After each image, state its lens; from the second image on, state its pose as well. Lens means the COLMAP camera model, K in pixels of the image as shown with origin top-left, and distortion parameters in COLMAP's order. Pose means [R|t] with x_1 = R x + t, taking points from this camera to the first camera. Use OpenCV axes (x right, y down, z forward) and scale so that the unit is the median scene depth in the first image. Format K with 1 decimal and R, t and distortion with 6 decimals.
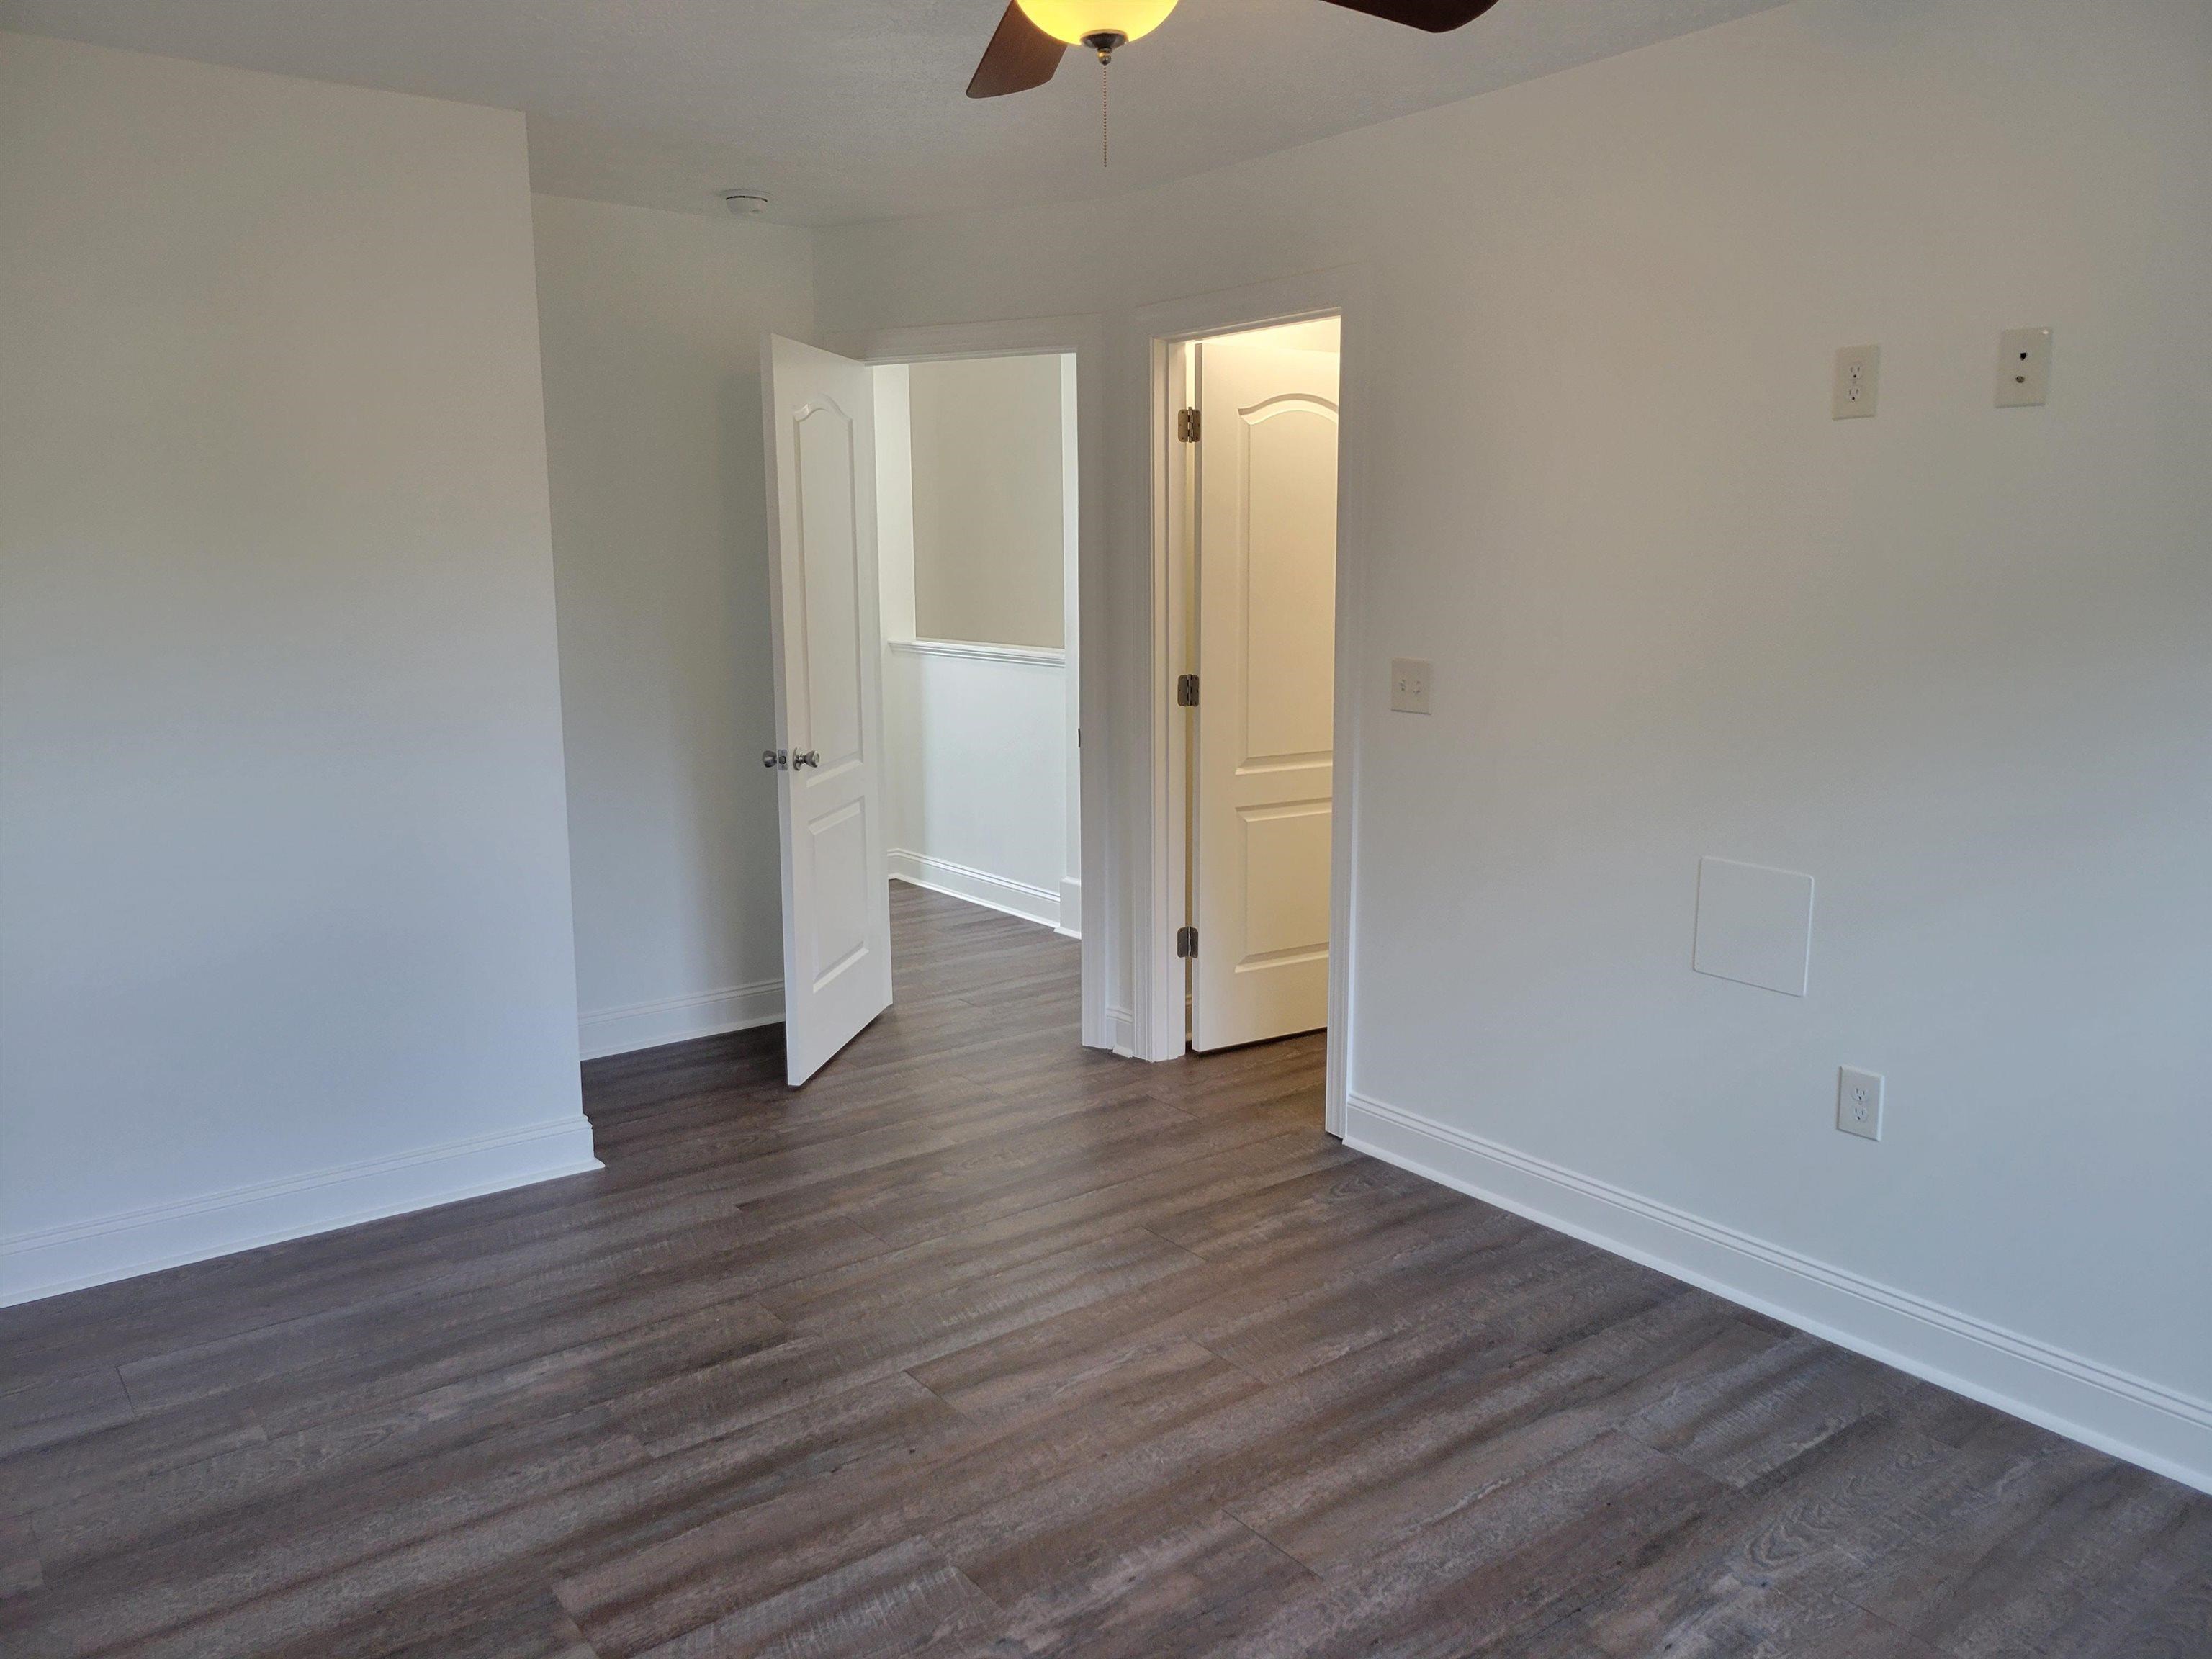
lens RADIAL K [[1665.5, 0, 1095.1], [0, 1665.5, 823.3], [0, 0, 1]] dist [0.042800, -0.019902]
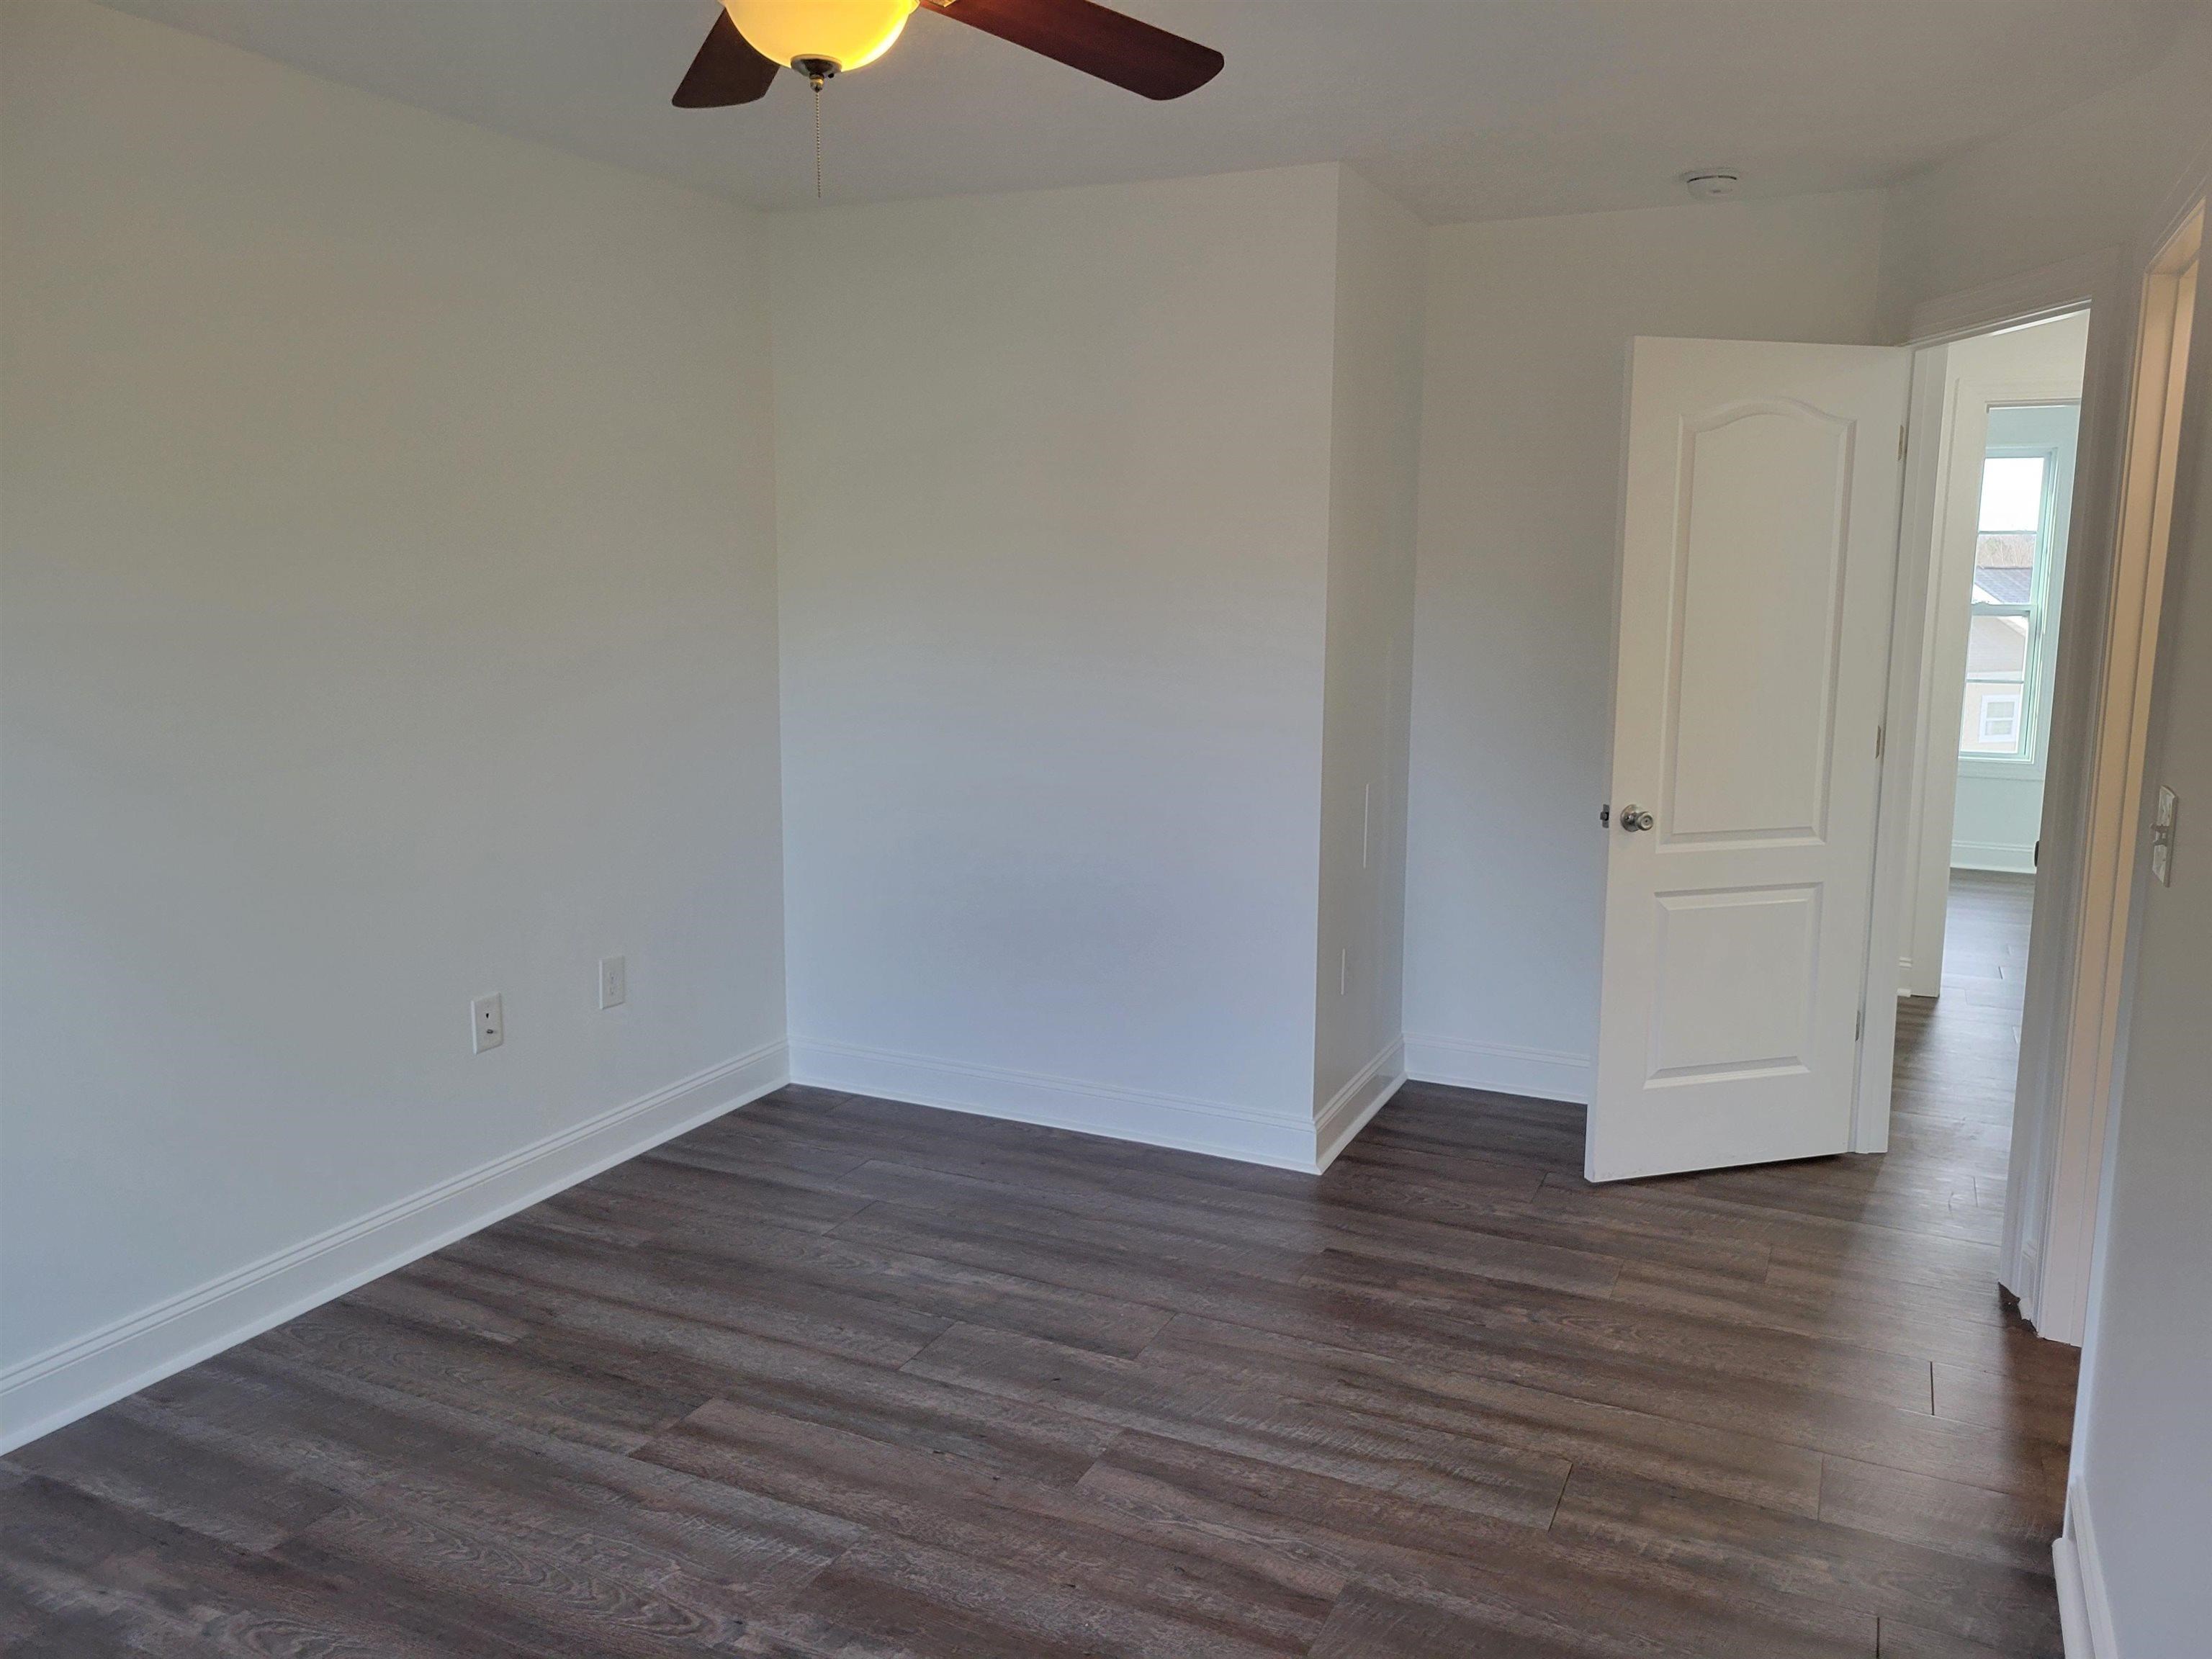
lens RADIAL K [[1665.5, 0, 1098.1], [0, 1665.5, 829.6], [0, 0, 1]] dist [0.042800, -0.019902]
pose [[0.464725, 0.154847, -0.871810, 0.667846], [-0.157995, 0.983291, 0.090427, -0.099015], [0.871245, 0.095718, 0.481425, 0.482185]]
